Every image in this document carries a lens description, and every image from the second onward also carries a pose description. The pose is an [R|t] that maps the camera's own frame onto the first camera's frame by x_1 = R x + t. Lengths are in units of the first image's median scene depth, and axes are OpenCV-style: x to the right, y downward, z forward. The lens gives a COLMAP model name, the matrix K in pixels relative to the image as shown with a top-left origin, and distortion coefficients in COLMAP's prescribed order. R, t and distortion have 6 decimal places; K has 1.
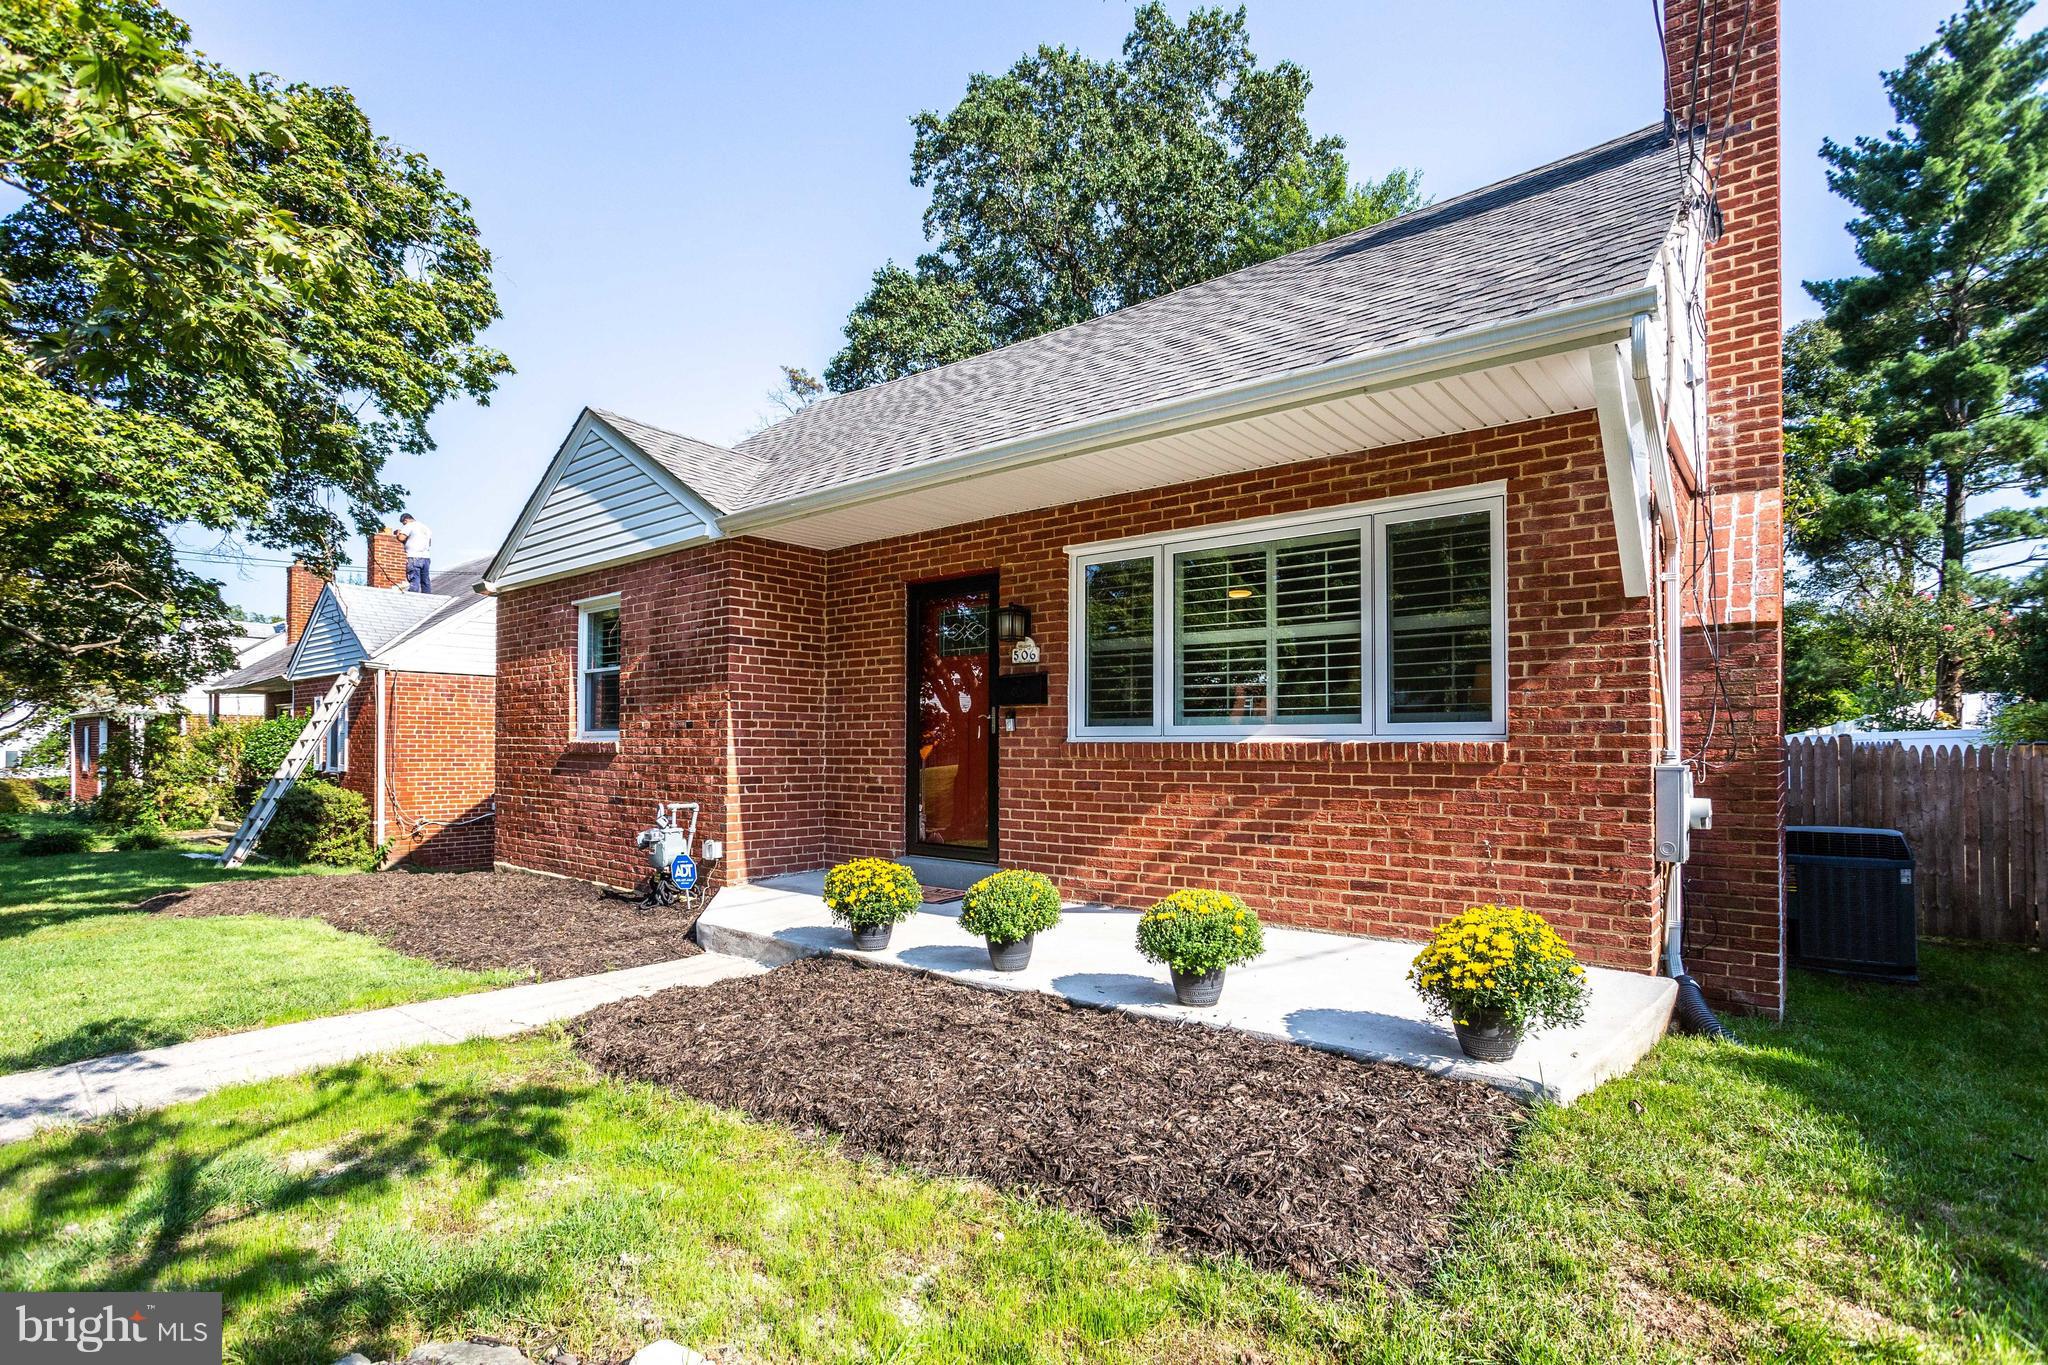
lens RADIAL K [[1011.1, 0, 1039.4], [0, 1011.1, 711.8], [0, 0, 1]] dist [-0.046934, 0.035727]
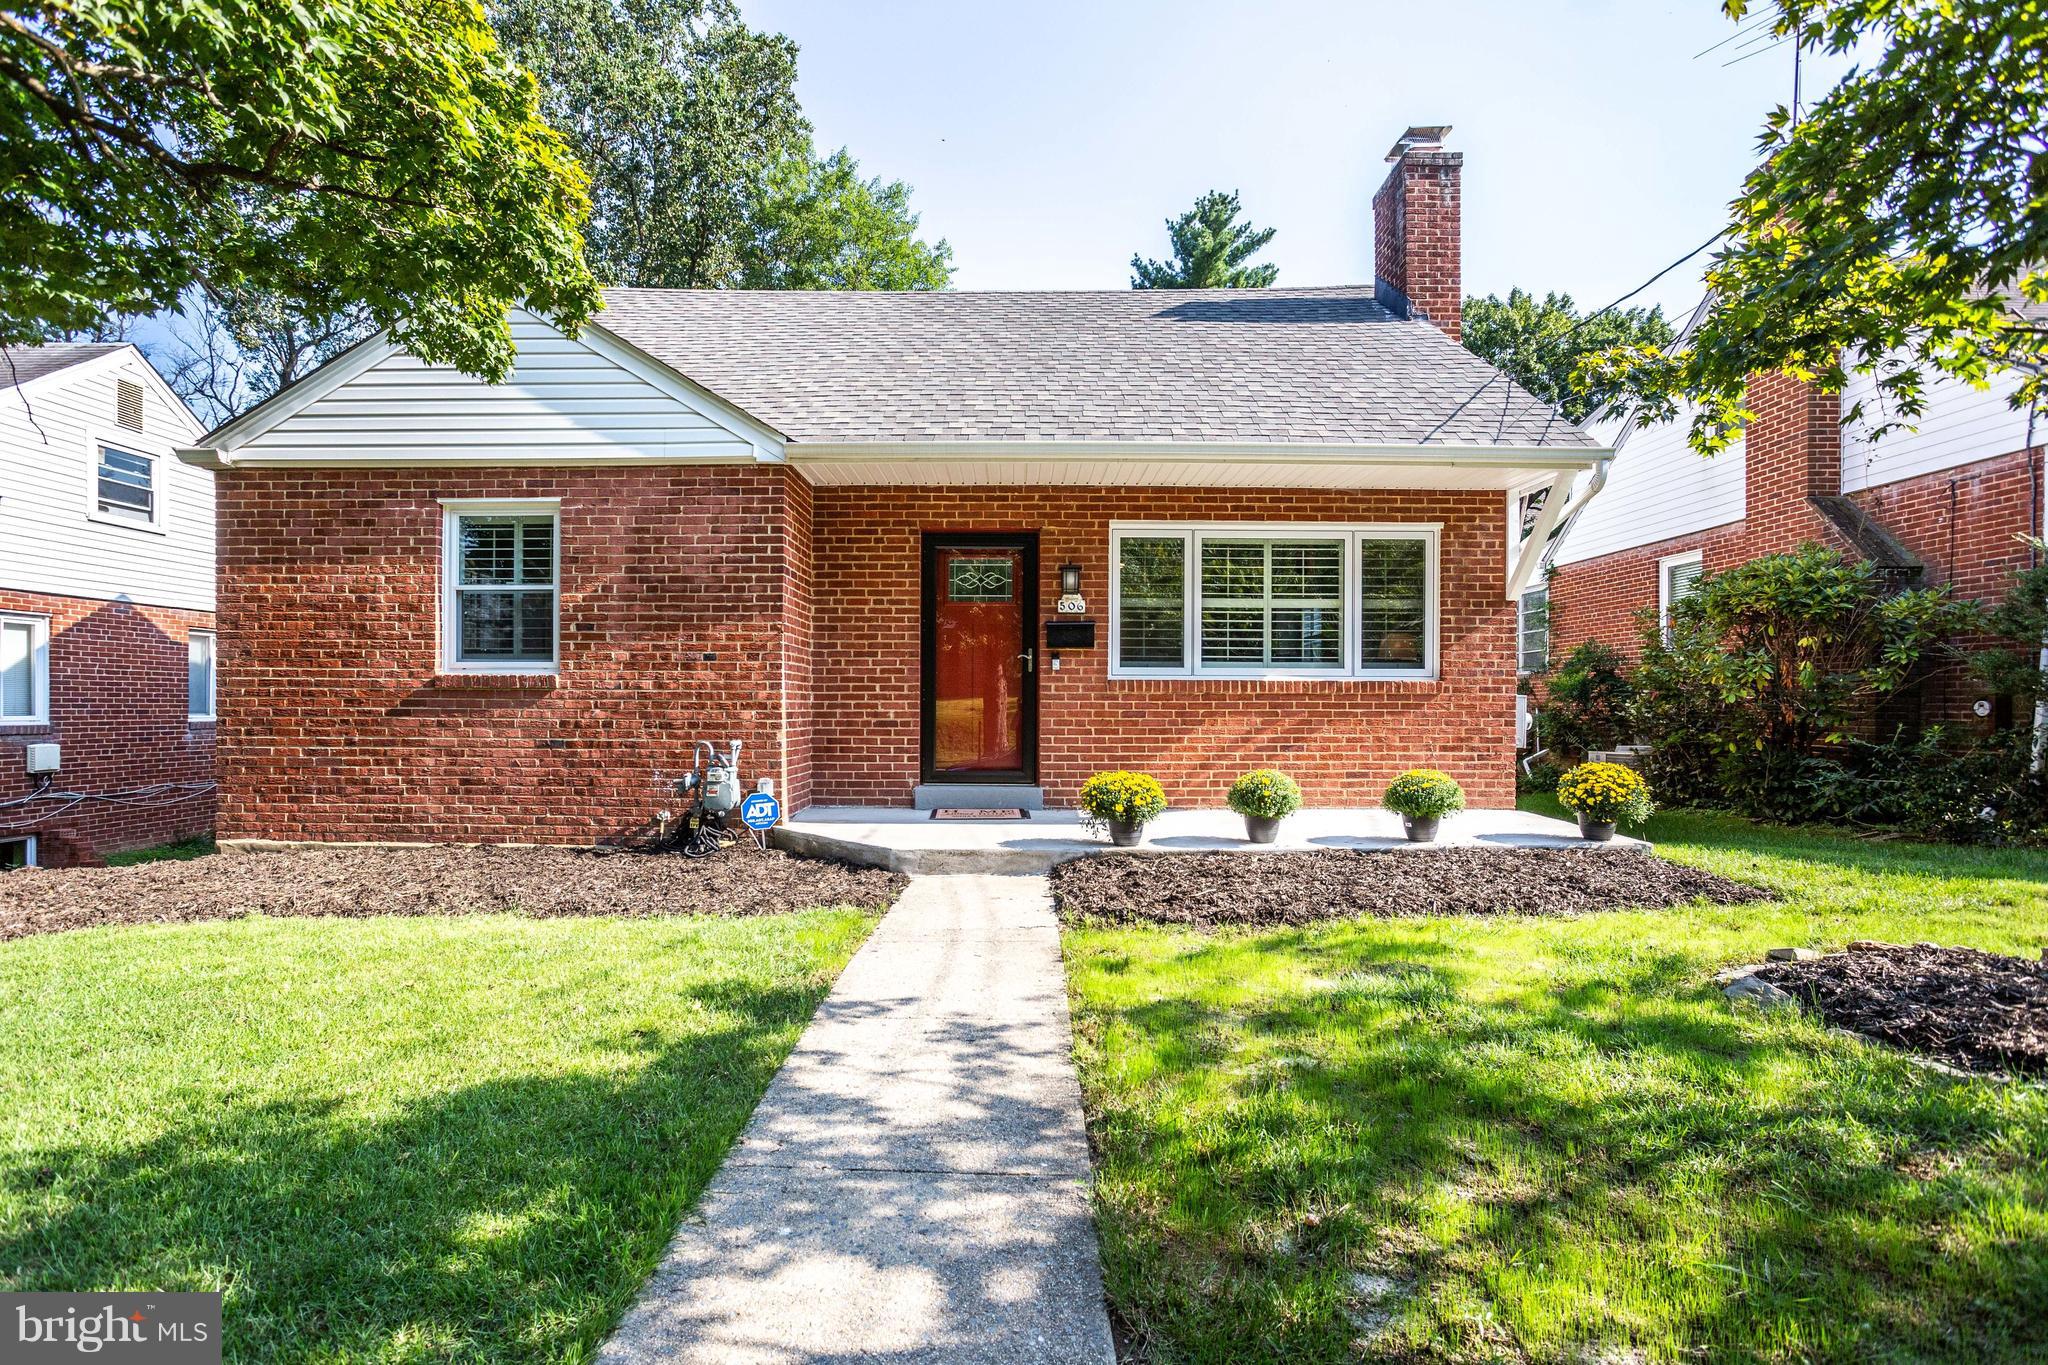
lens RADIAL K [[1022.6, 0, 1013.5], [0, 1022.6, 683.0], [0, 0, 1]] dist [-0.036672, 0.000774]
pose [[0.768082, 0.012872, 0.640223, -0.963105], [-0.023477, 0.999692, 0.008066, 0.030151], [-0.639922, -0.021226, 0.768147, 0.133113]]
